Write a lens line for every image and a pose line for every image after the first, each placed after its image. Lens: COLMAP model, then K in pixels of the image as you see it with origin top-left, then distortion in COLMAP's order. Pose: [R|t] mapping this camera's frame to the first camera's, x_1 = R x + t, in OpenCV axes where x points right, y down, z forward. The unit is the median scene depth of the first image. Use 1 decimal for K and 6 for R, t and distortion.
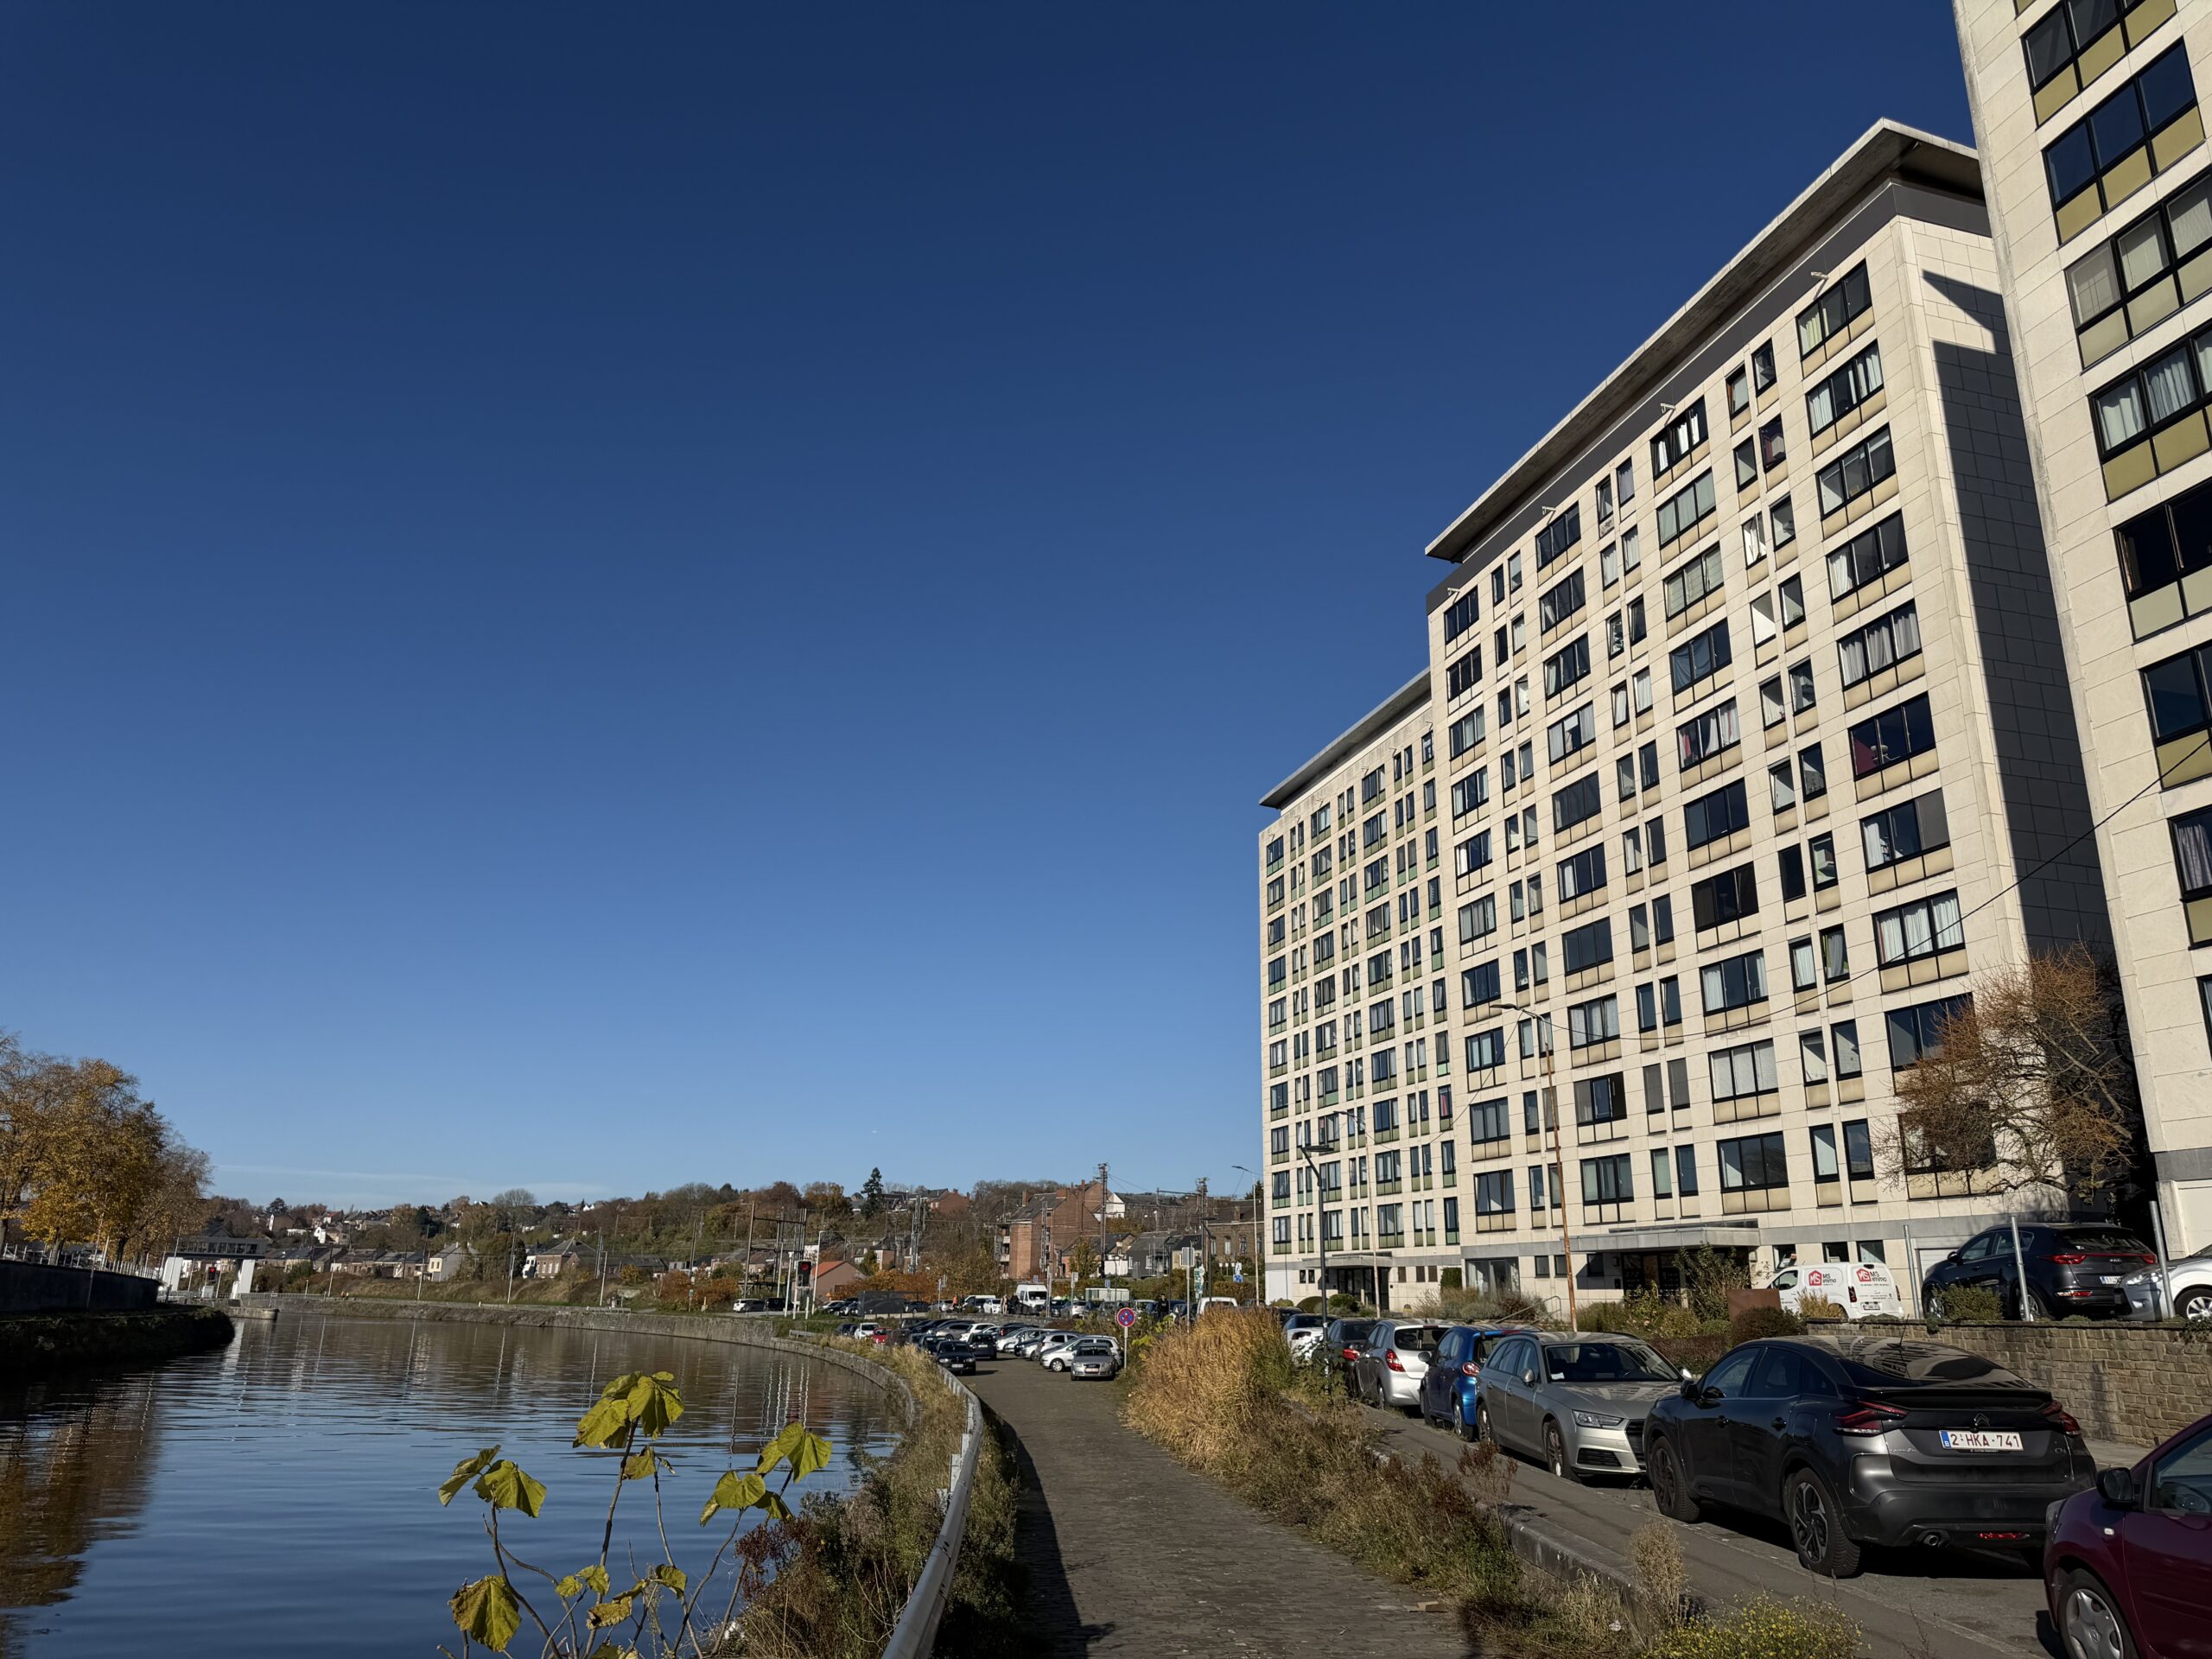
lens RADIAL K [[1559.9, 0, 1087.9], [0, 1559.9, 846.5], [0, 0, 1]] dist [0.153012, -0.246224]
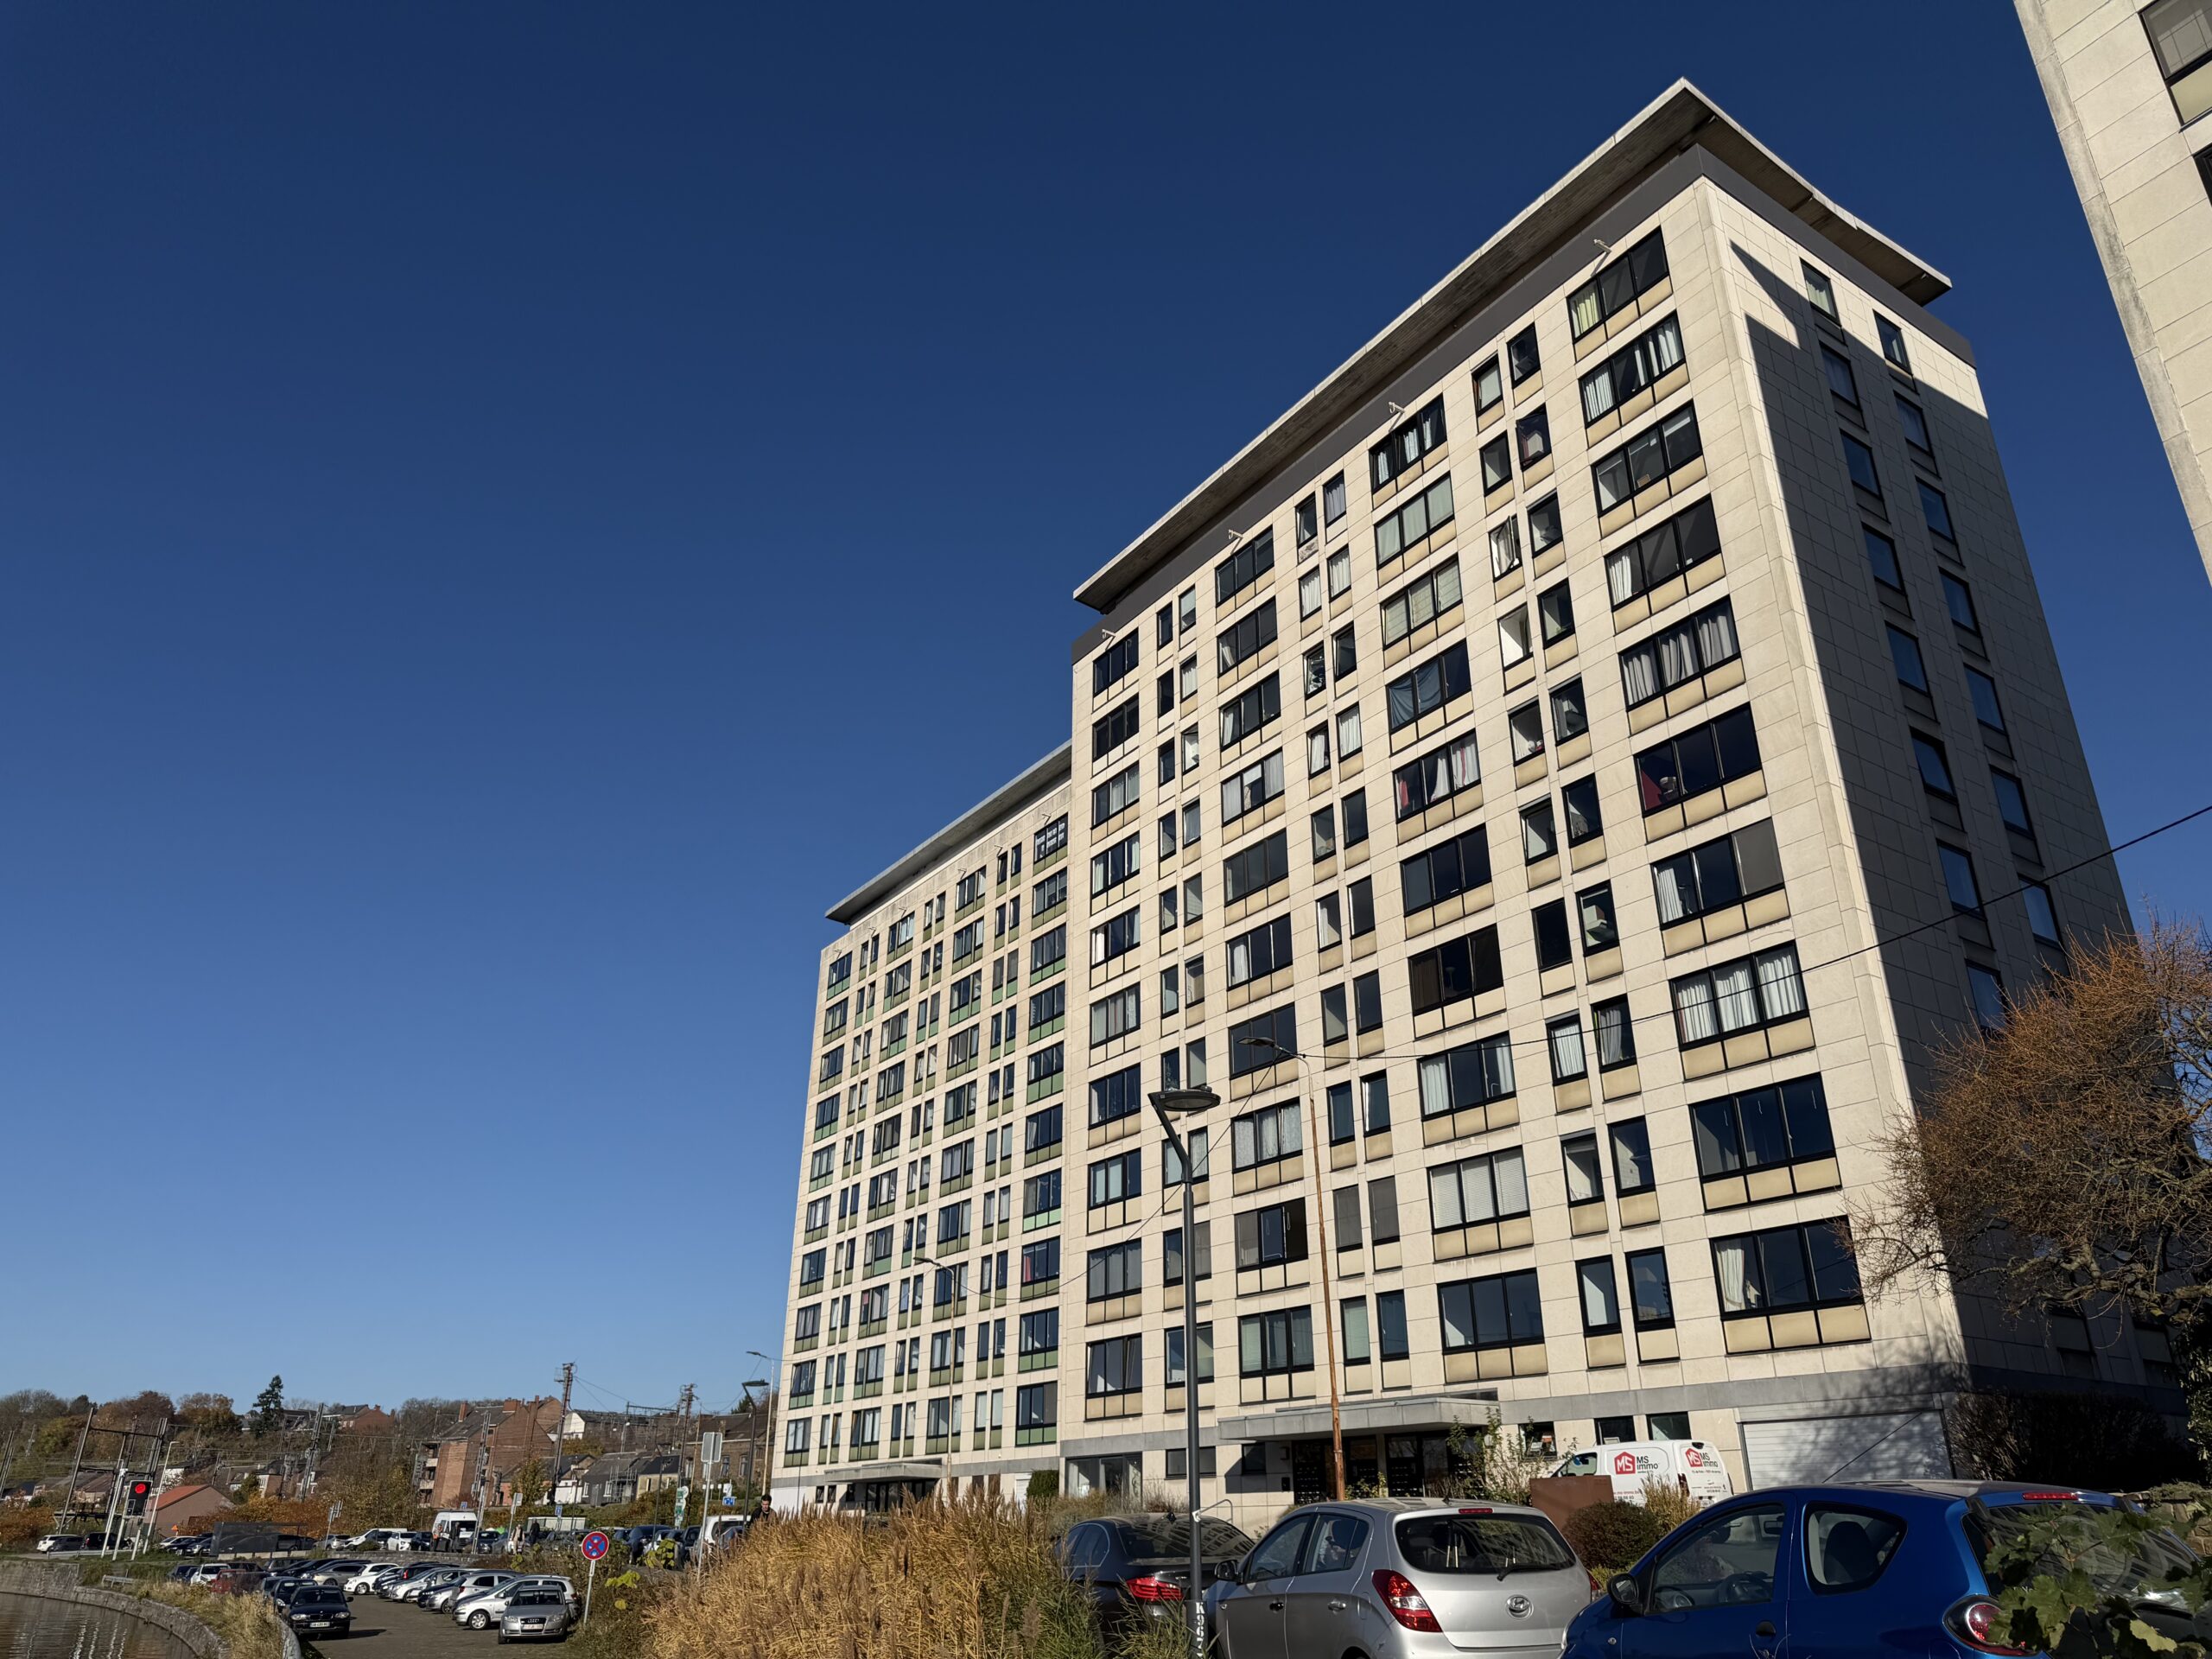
lens RADIAL K [[1559.9, 0, 1087.9], [0, 1559.9, 846.5], [0, 0, 1]] dist [0.153012, -0.246224]
pose [[0.951118, 0.118578, 0.285155, -0.005823], [-0.080451, 0.986603, -0.141925, 0.081579], [-0.298163, 0.112046, 0.947916, 0.250782]]
